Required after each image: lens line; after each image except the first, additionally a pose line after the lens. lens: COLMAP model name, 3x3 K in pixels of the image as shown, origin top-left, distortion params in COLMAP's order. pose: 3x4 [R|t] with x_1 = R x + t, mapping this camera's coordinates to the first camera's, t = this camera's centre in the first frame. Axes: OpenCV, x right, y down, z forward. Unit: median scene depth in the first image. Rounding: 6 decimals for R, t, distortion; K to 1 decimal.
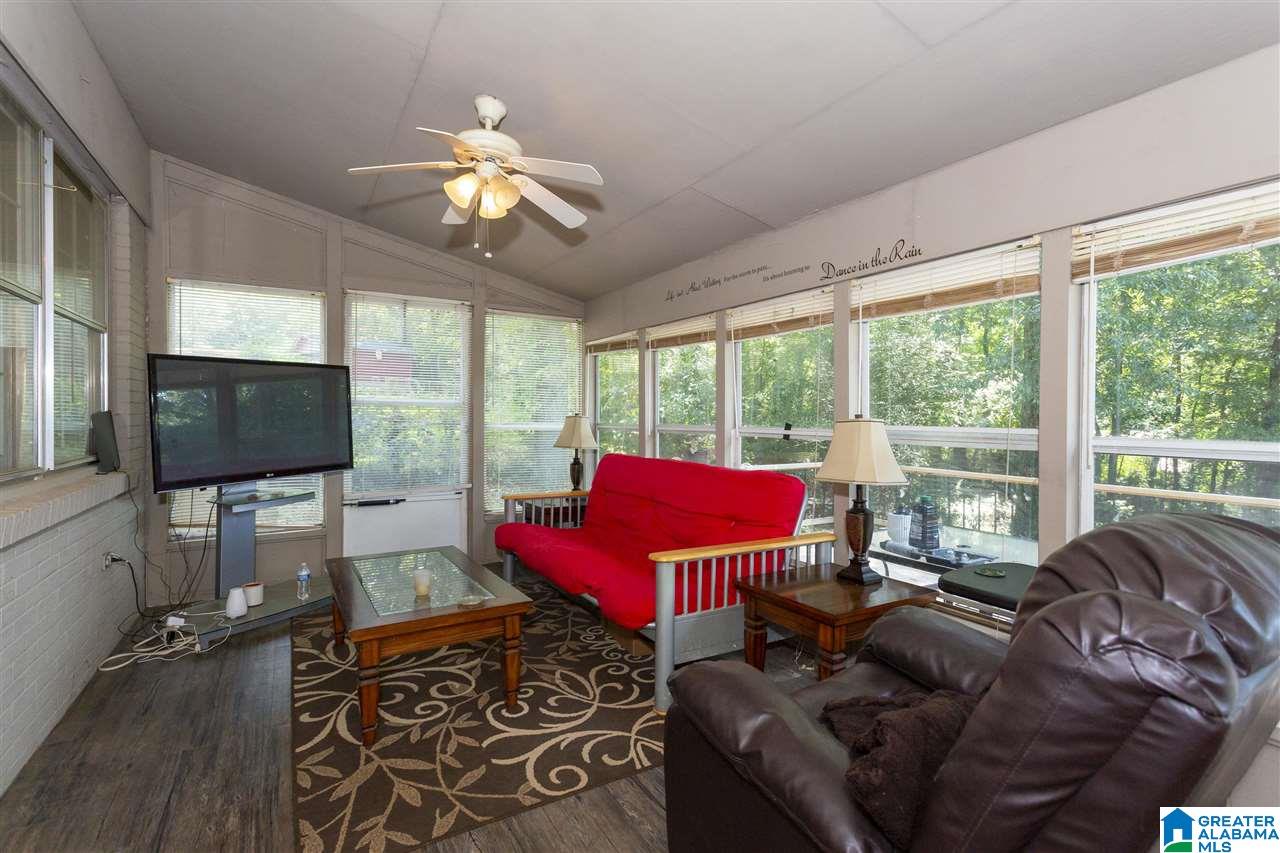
lens RADIAL K [[605.2, 0, 644.9], [0, 605.2, 420.5], [0, 0, 1]] dist [0.004981, 0.000434]
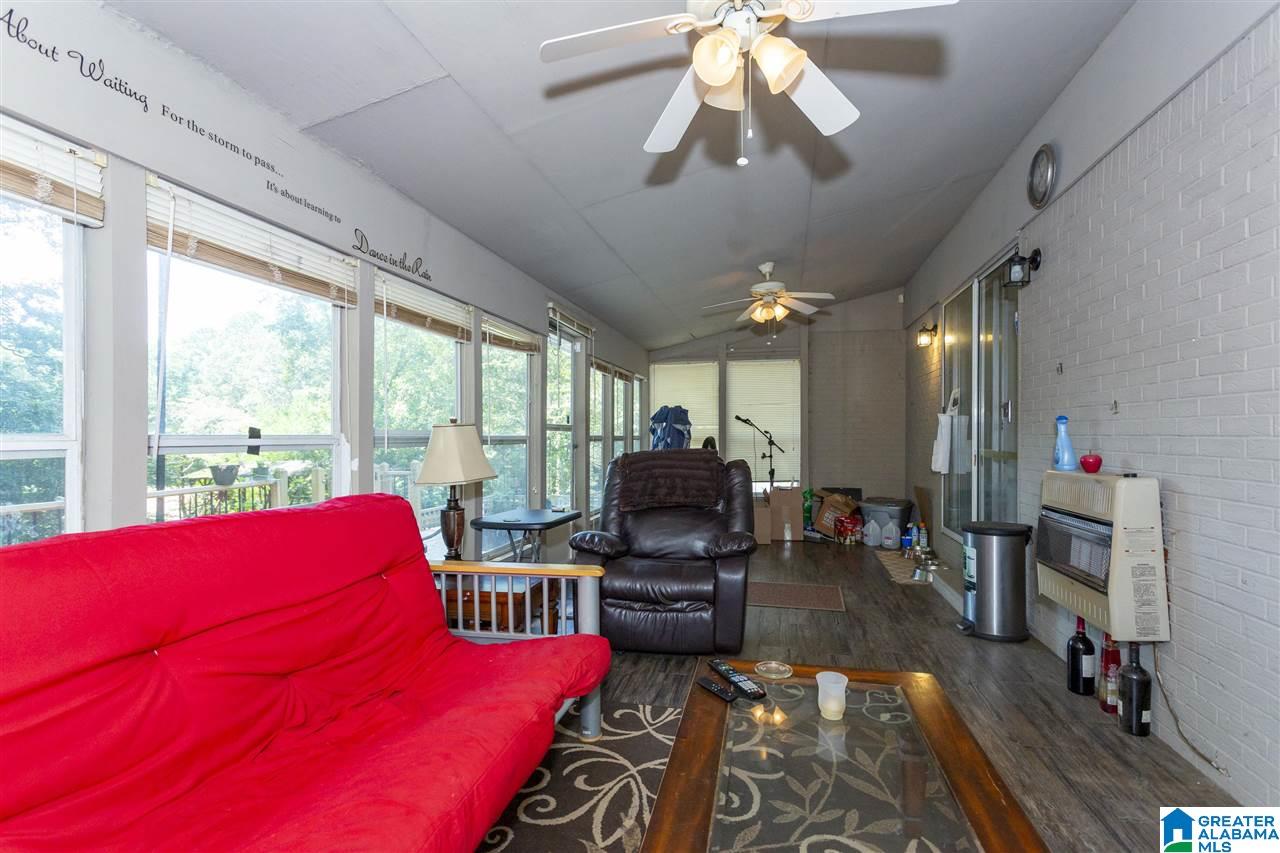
lens RADIAL K [[605.2, 0, 644.0], [0, 605.2, 434.5], [0, 0, 1]] dist [0.004981, 0.000434]
pose [[-0.724382, -0.010532, 0.689319, -0.652021], [-0.005705, 0.999941, 0.009282, 0.005922], [-0.689375, 0.002791, -0.724399, 1.585657]]
